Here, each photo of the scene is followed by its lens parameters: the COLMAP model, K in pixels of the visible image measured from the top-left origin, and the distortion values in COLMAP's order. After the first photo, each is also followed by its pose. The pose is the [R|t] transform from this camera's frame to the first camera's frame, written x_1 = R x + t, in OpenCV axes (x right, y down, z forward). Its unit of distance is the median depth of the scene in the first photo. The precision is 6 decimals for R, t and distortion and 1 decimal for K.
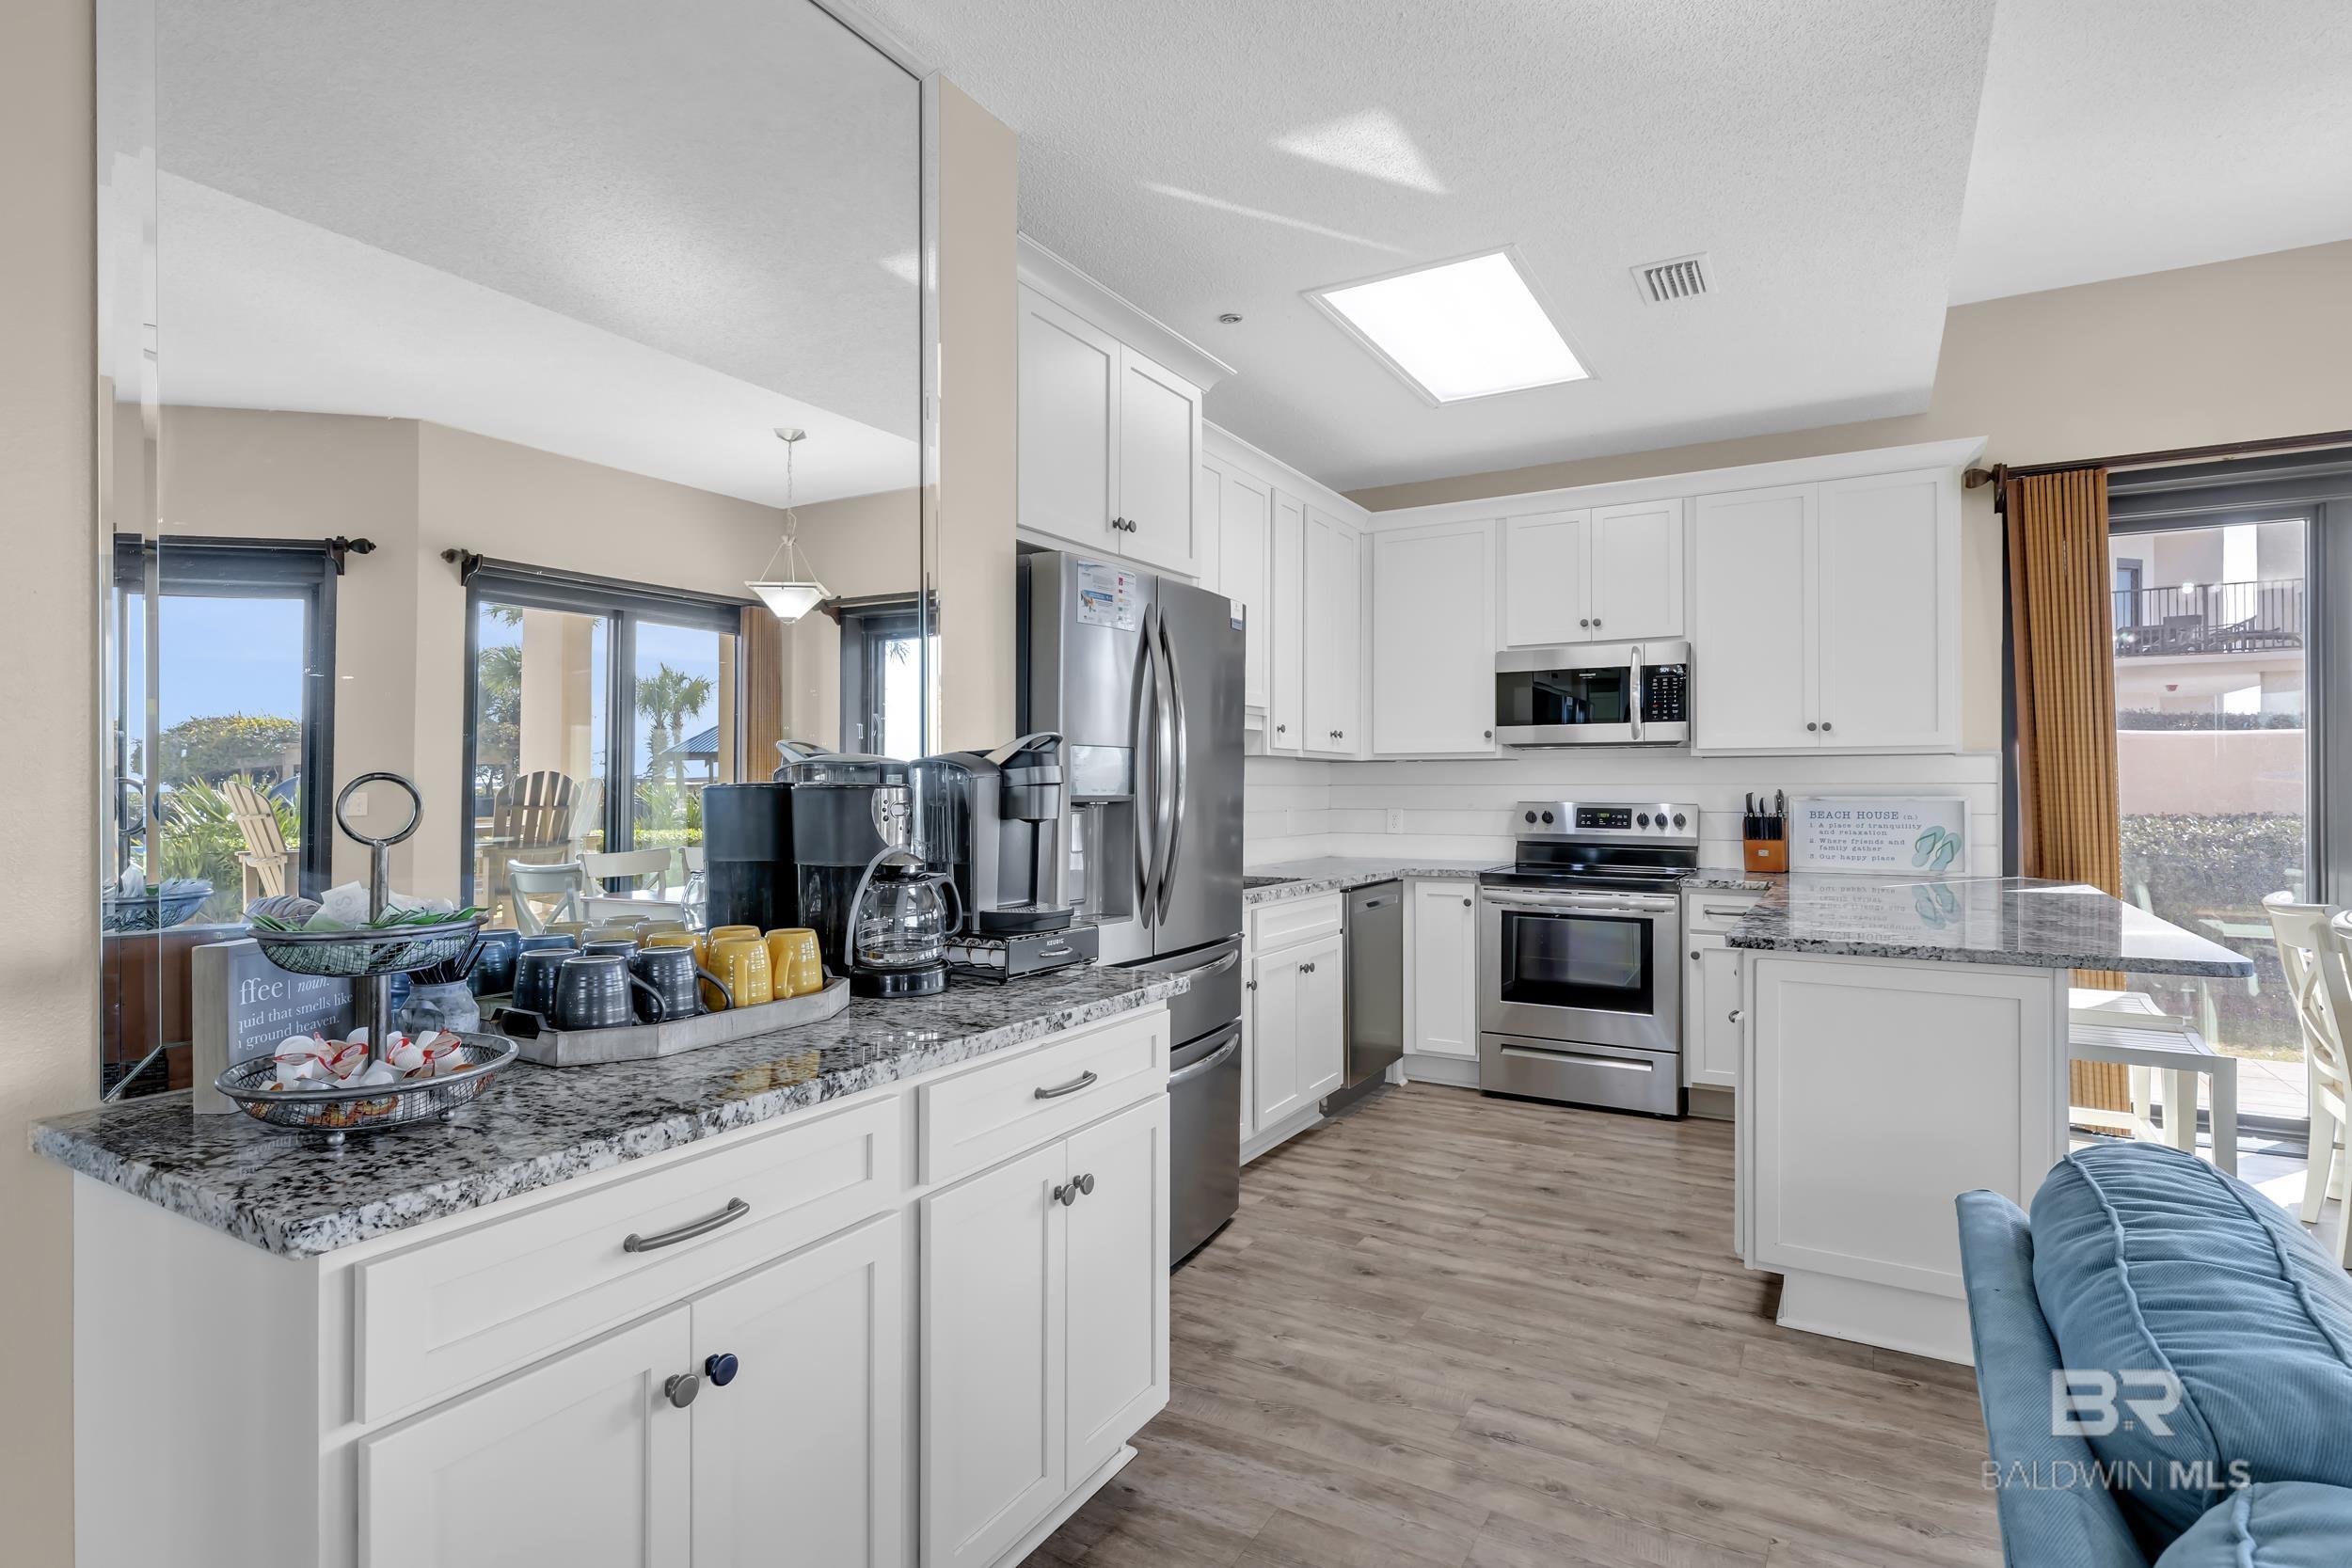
lens RADIAL K [[1178.0, 0, 1176.0], [0, 1178.0, 784.0], [0, 0, 1]] dist [0.000744, -0.000167]
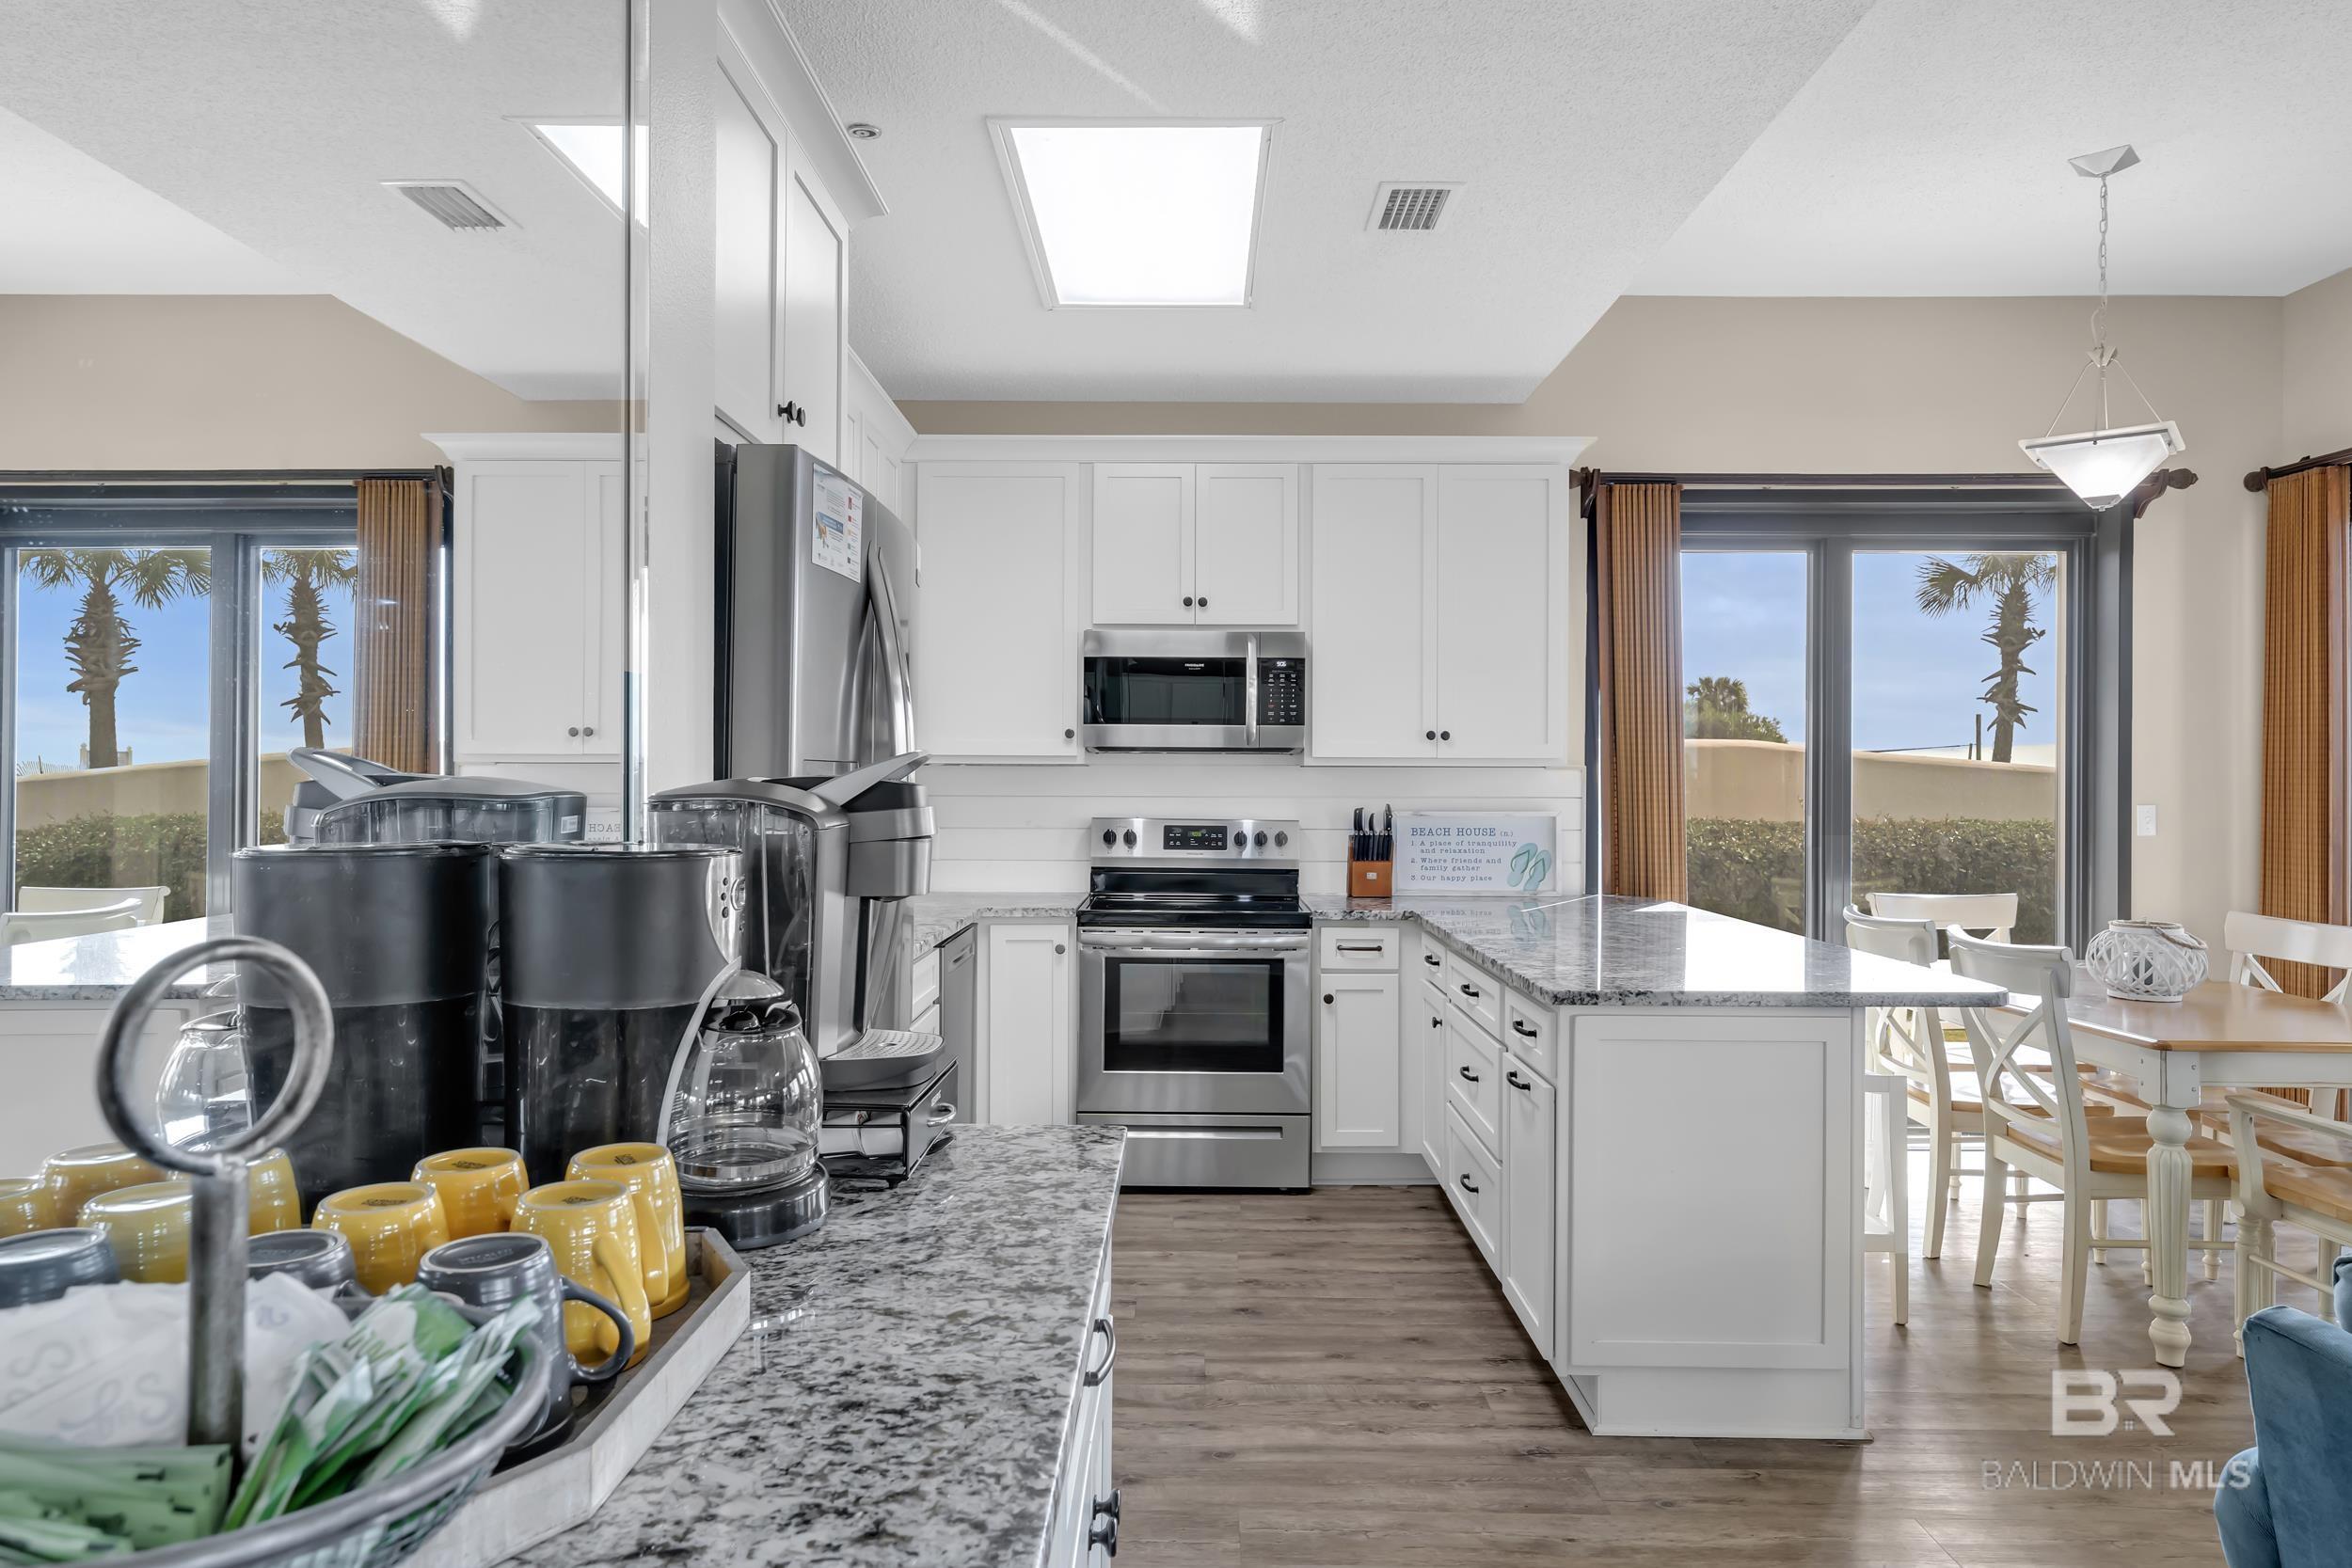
lens RADIAL K [[1436.3, 0, 1189.9], [0, 1436.3, 782.6], [0, 0, 1]] dist [0.002792, 0.001332]
pose [[0.864832, 0.003754, 0.502047, -0.171826], [-0.005707, 0.999981, 0.002353, -0.014073], [-0.502028, -0.004900, 0.864837, 0.143009]]
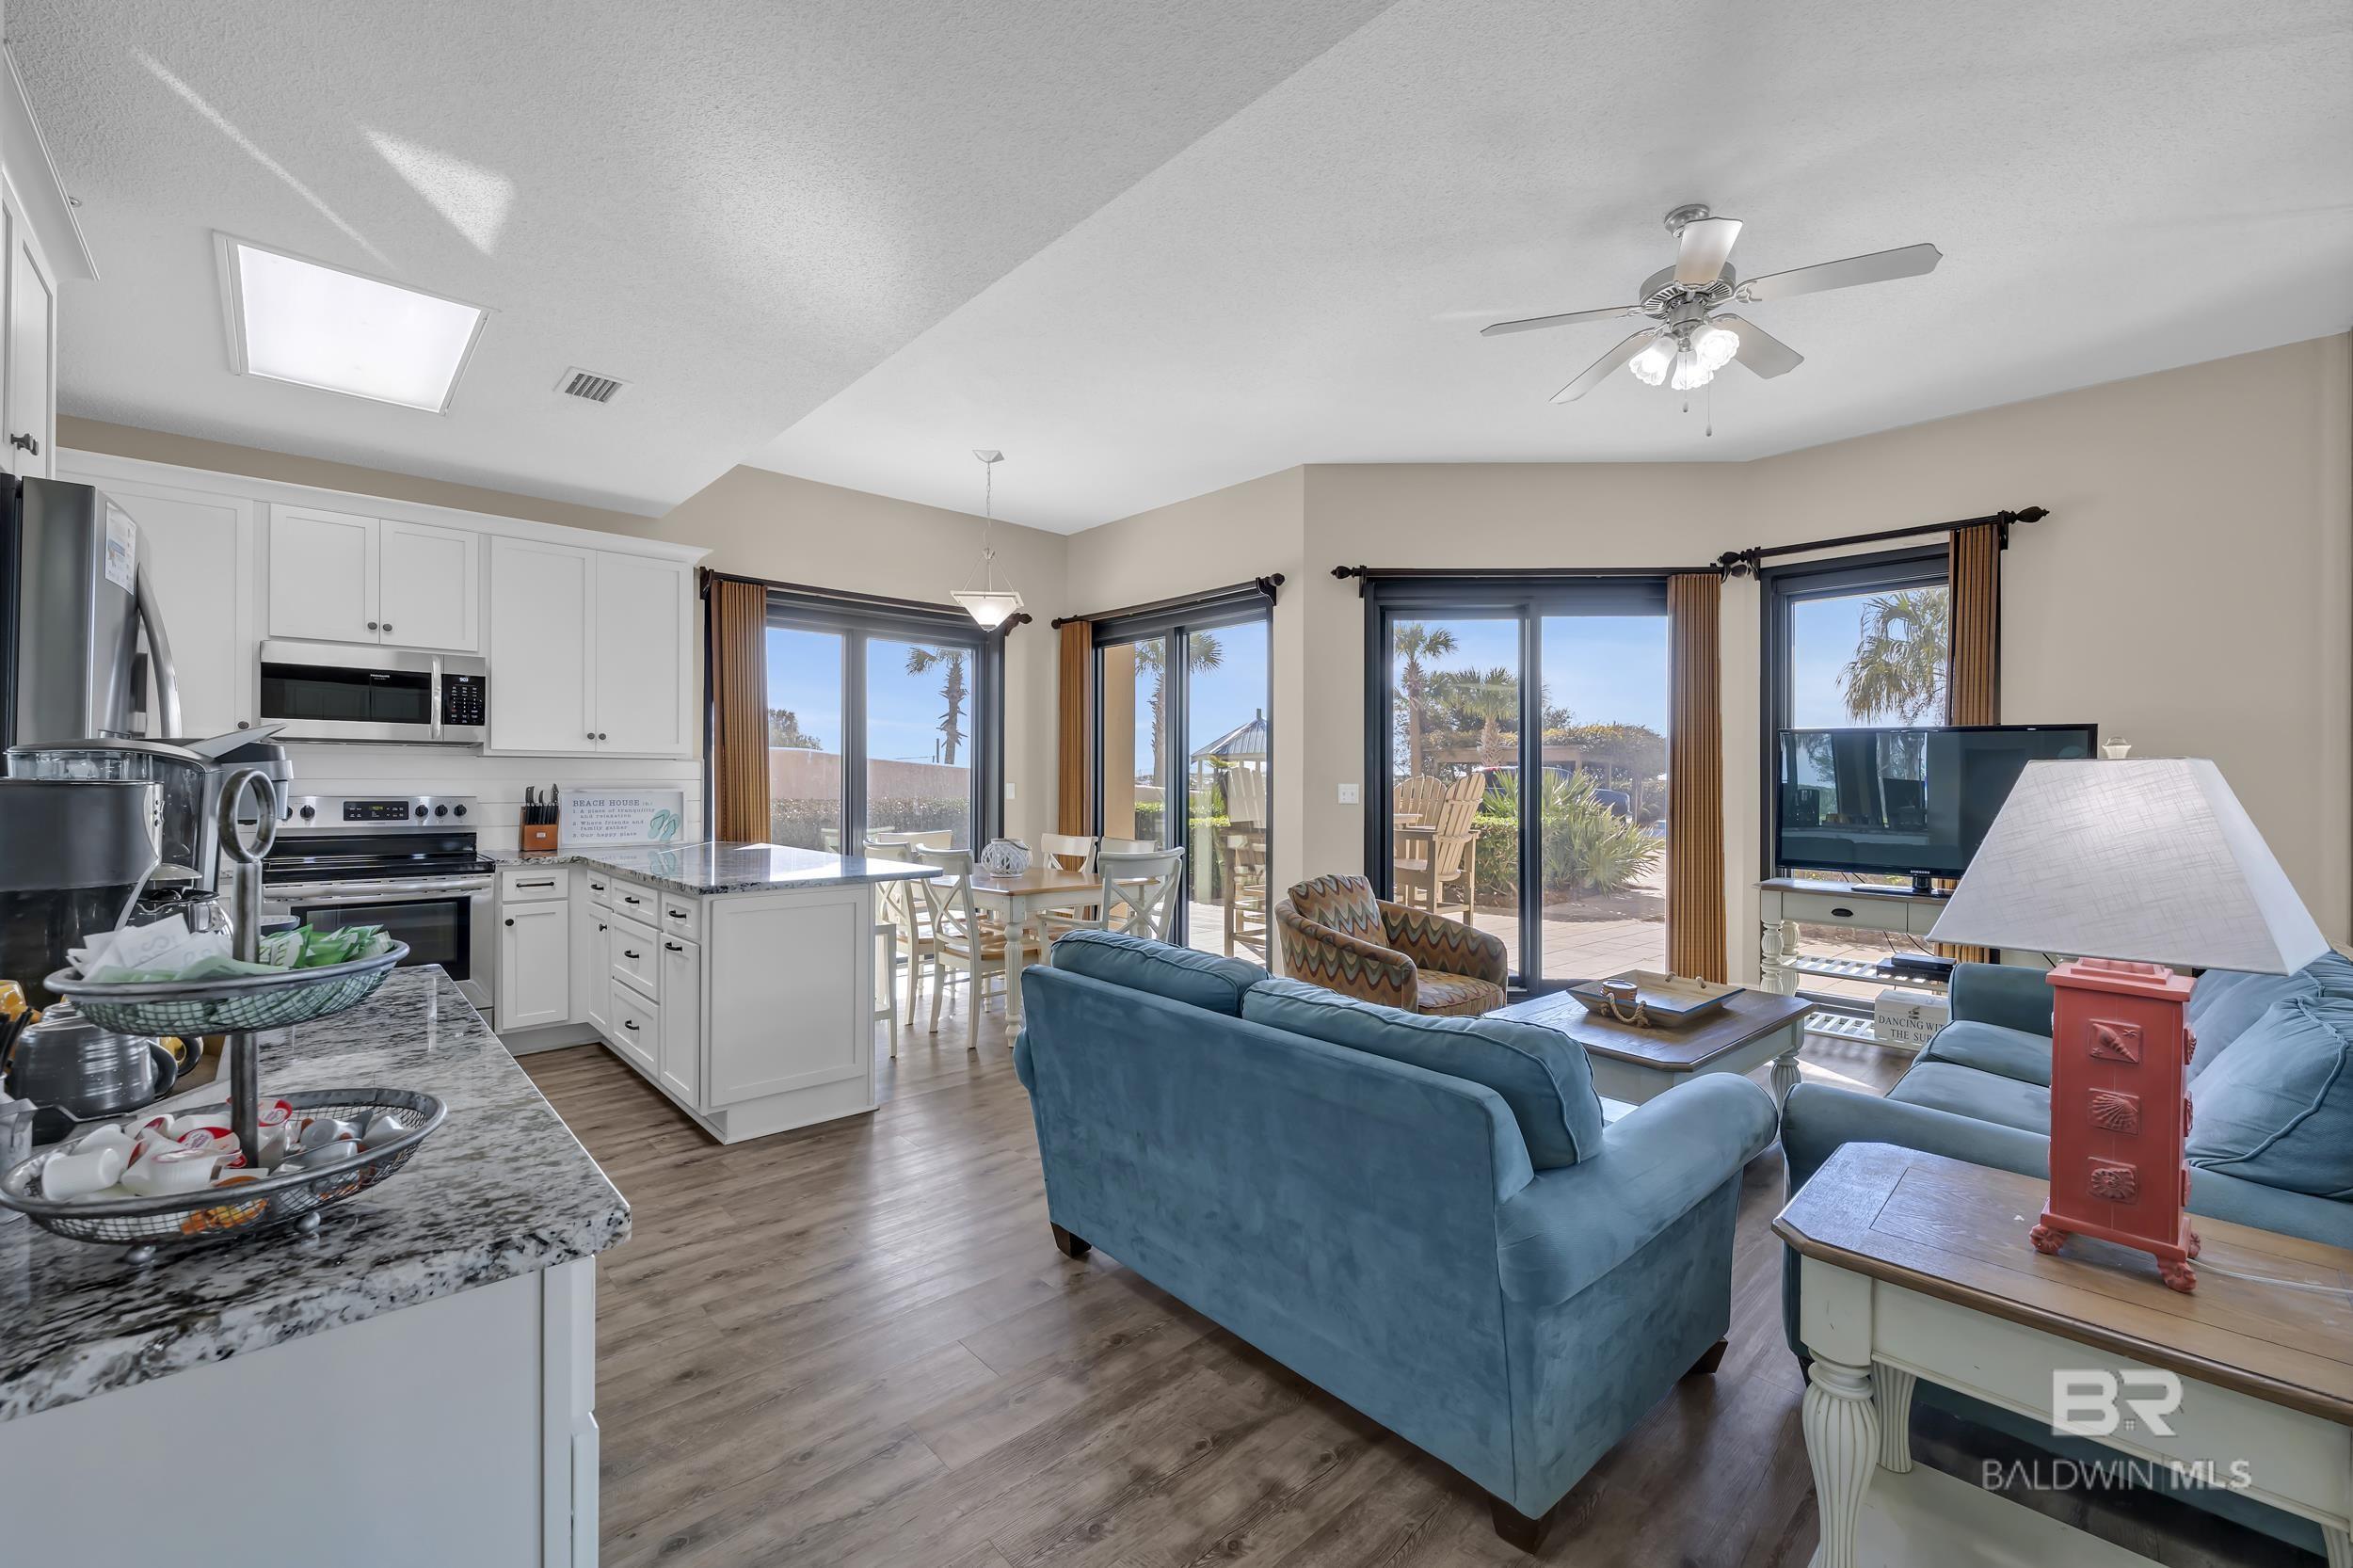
lens RADIAL K [[959.8, 0, 1186.0], [0, 959.8, 782.4], [0, 0, 1]] dist [-0.002014, -0.000340]
pose [[0.286367, 0.001008, 0.958119, -0.294093], [-0.005181, 0.999986, 0.000496, -0.000864], [-0.958106, -0.005106, 0.286369, 0.060341]]
